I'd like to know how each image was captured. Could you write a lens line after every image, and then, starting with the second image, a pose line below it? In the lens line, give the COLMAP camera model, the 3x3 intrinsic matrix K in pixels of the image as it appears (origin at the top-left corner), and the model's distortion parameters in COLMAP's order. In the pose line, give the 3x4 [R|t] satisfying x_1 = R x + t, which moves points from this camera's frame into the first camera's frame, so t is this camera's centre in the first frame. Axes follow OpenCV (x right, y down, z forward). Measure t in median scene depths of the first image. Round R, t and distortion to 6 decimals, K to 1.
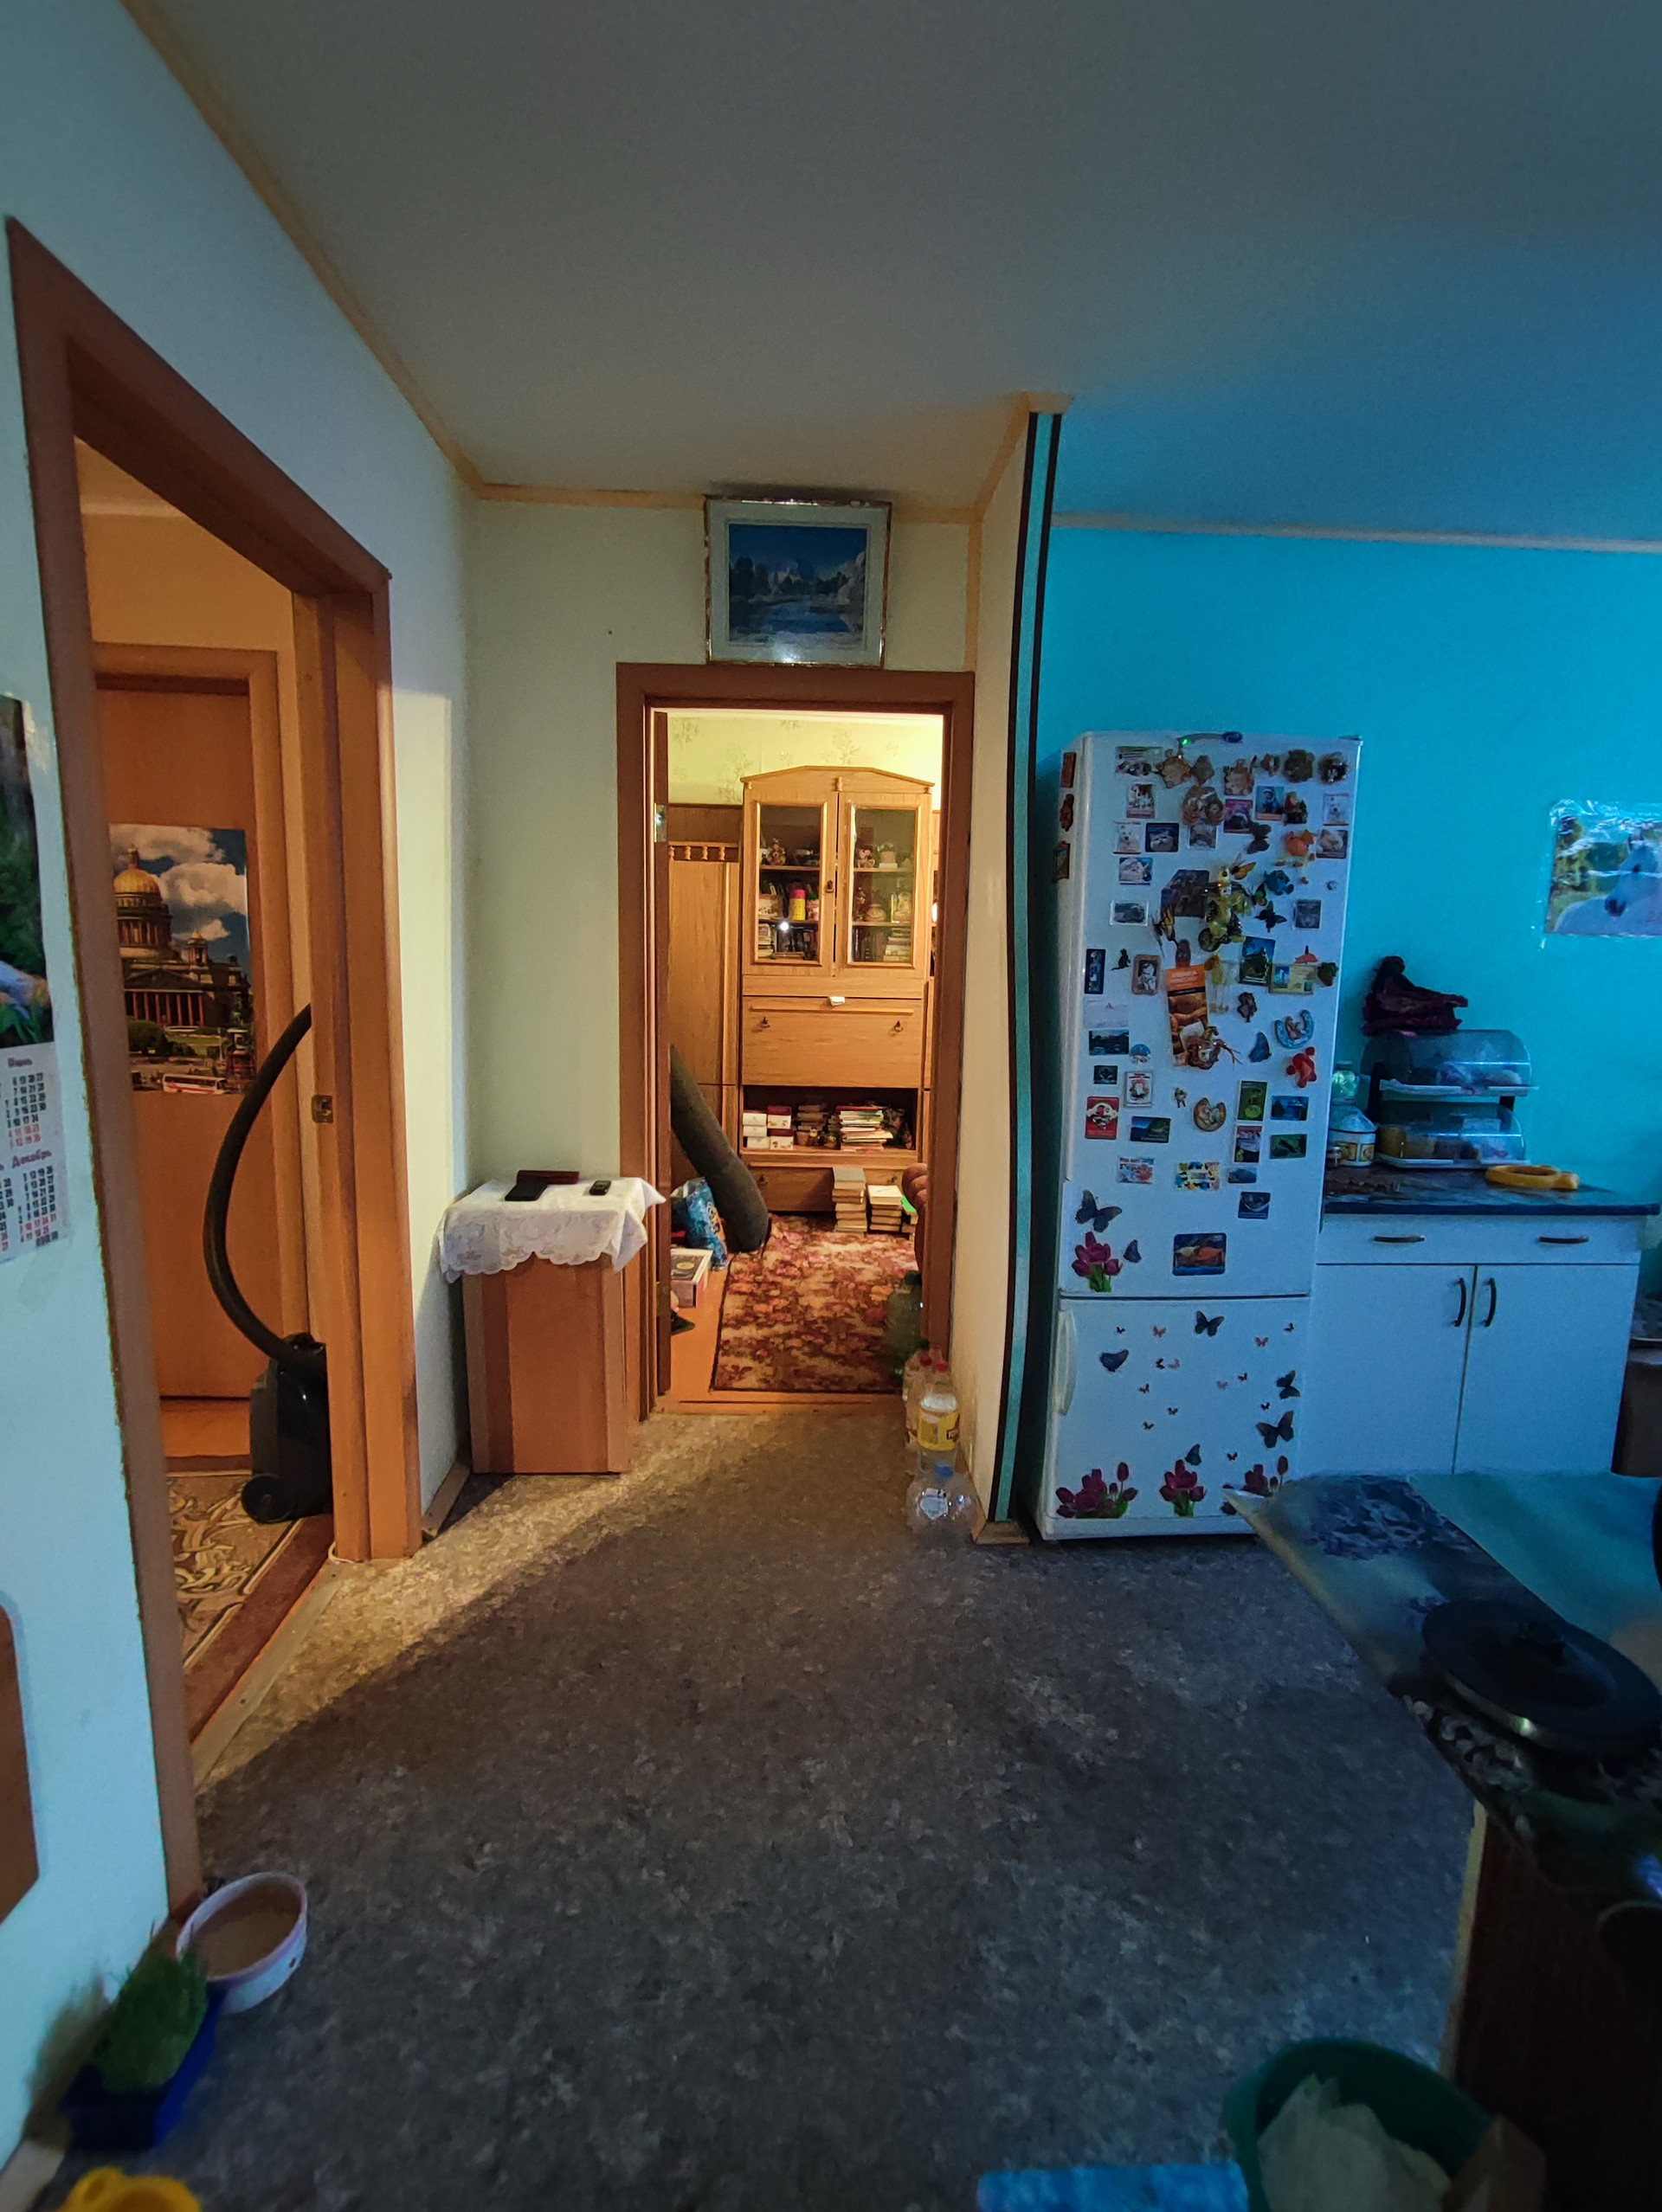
lens RADIAL K [[1005.5, 0, 834.7], [0, 1005.5, 1098.9], [0, 0, 1]] dist [-0.005816, 0.004101]
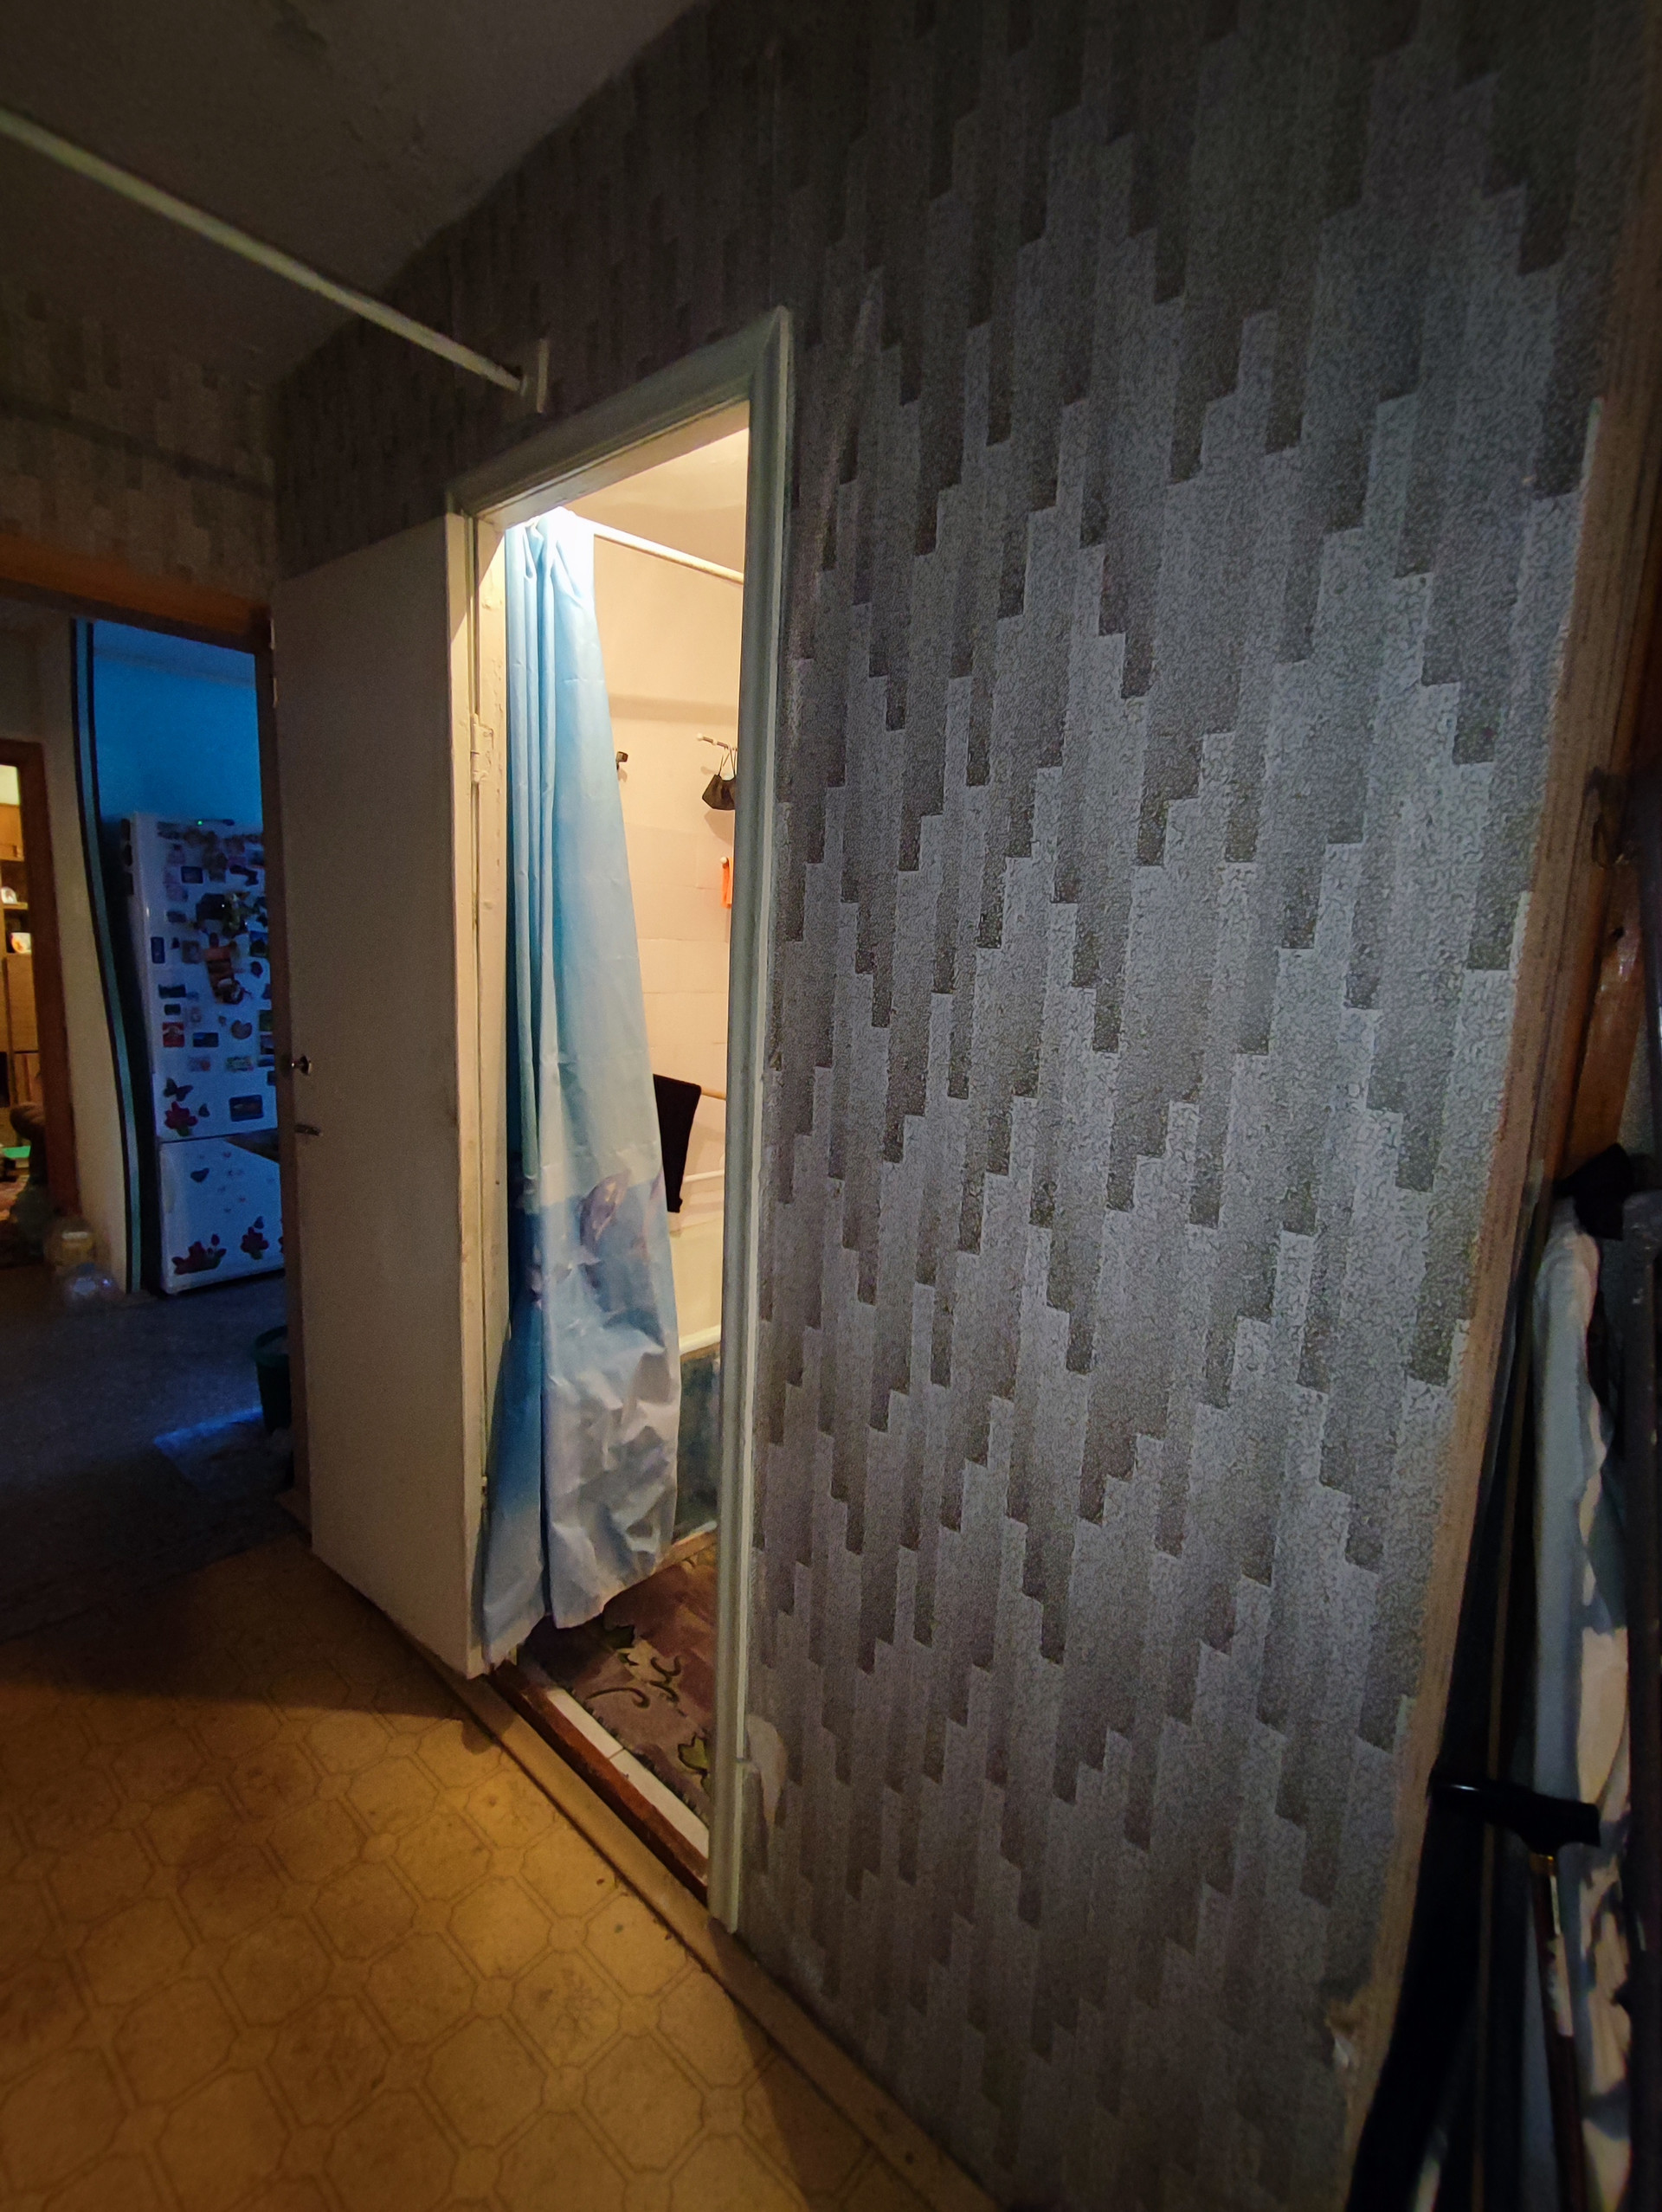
lens RADIAL K [[1005.5, 0, 820.5], [0, 1005.5, 1103.7], [0, 0, 1]] dist [-0.005816, 0.004101]
pose [[0.695361, -0.106585, 0.710713, -0.192344], [0.085668, 0.994183, 0.065279, 0.113817], [-0.713536, 0.015493, 0.700447, -0.958827]]
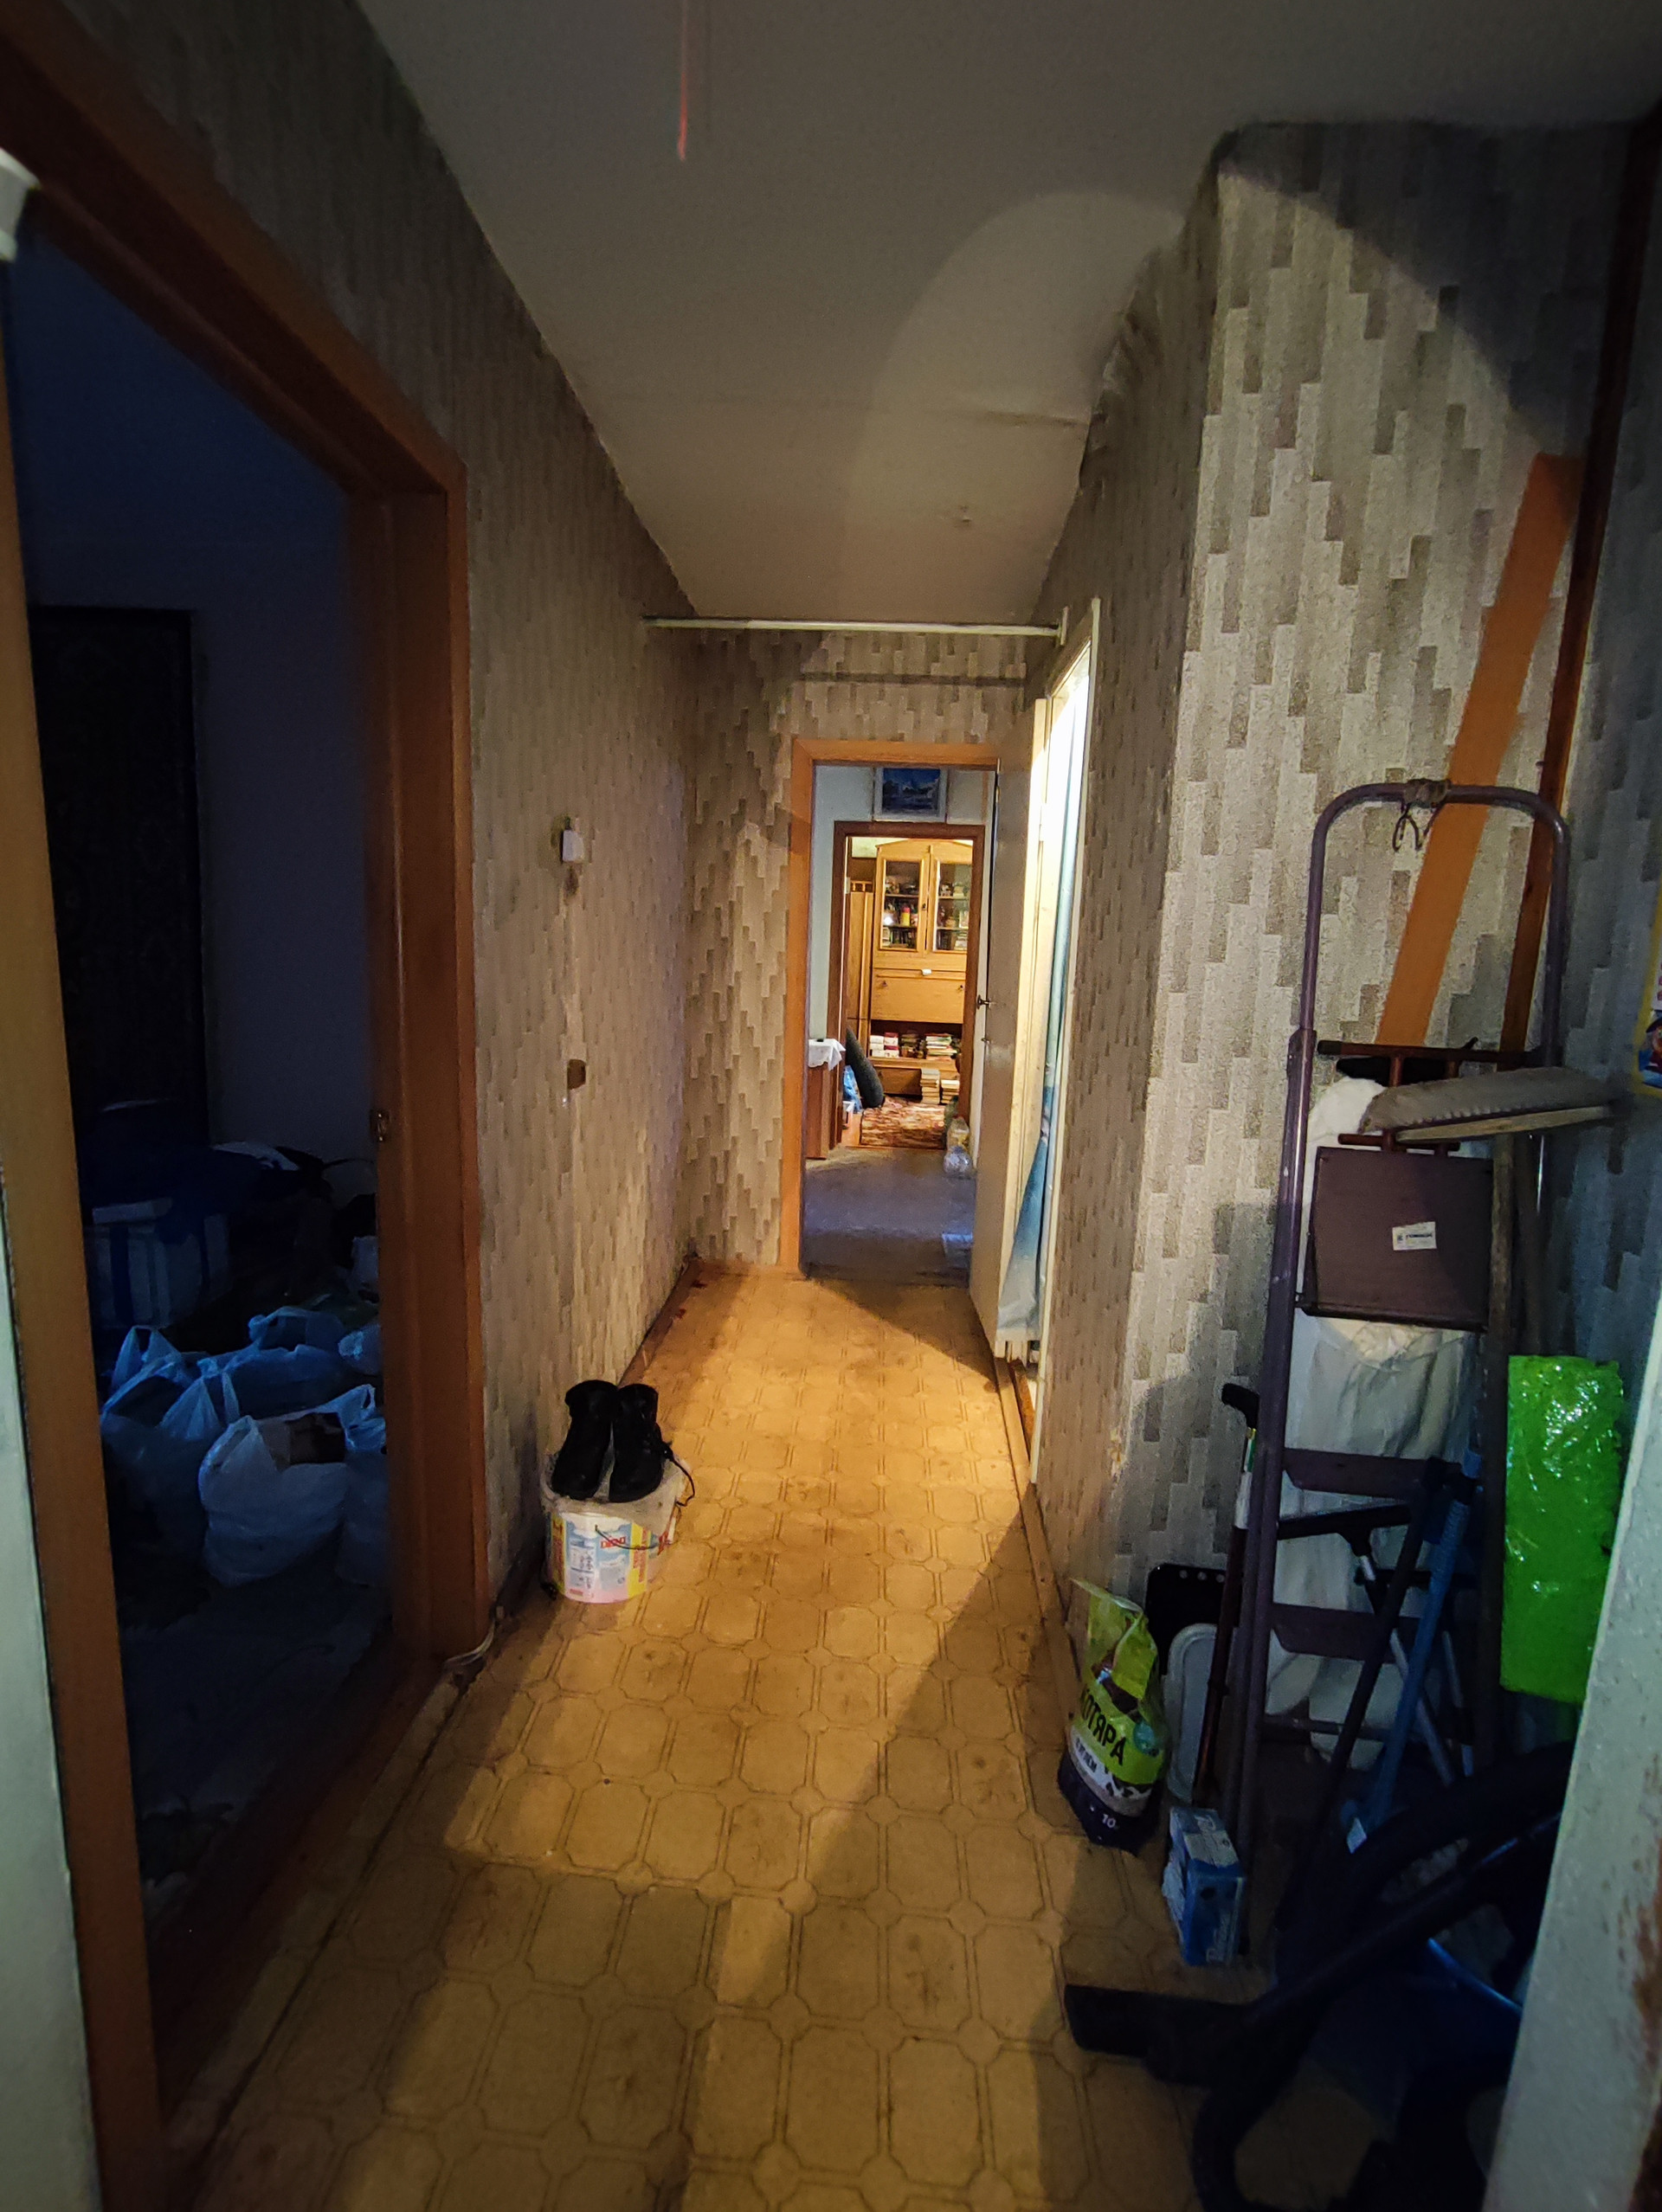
lens RADIAL K [[1005.5, 0, 833.8], [0, 1005.5, 1098.4], [0, 0, 1]] dist [-0.005816, 0.004101]
pose [[0.994691, 0.031018, -0.098125, 0.043718], [-0.030480, 0.999511, 0.006979, 0.245077], [0.098293, -0.003951, 0.995150, -1.611480]]
